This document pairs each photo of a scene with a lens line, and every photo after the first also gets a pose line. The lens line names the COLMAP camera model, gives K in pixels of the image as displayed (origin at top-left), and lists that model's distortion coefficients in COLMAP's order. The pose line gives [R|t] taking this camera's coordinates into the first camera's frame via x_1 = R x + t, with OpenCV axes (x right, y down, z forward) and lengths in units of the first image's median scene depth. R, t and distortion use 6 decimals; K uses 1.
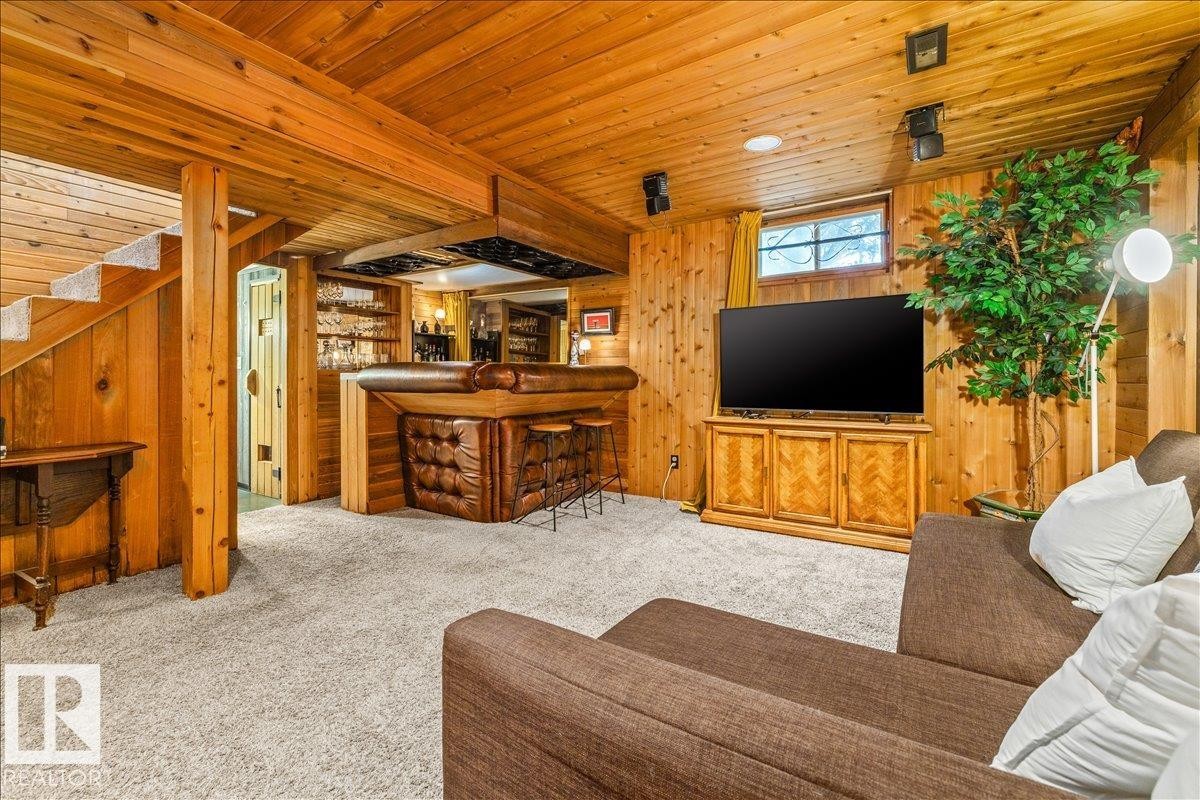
lens RADIAL K [[503.8, 0, 599.8], [0, 503.8, 381.6], [0, 0, 1]] dist [-0.000024, 0.000173]
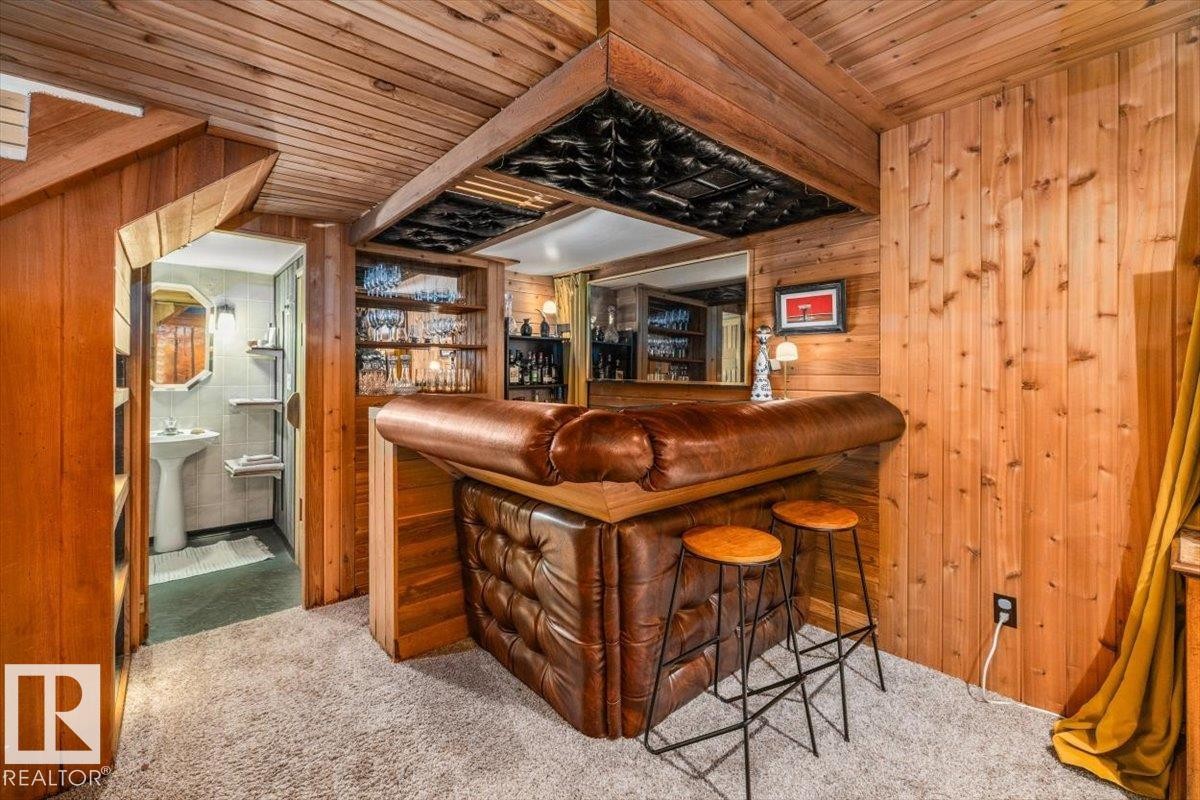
lens RADIAL K [[503.8, 0, 599.8], [0, 503.8, 381.6], [0, 0, 1]] dist [-0.000024, 0.000173]
pose [[0.960142, 0.001957, -0.279507, -0.072136], [-0.000841, 0.999991, 0.004112, -0.045519], [0.279512, -0.003713, 0.960135, 0.450813]]
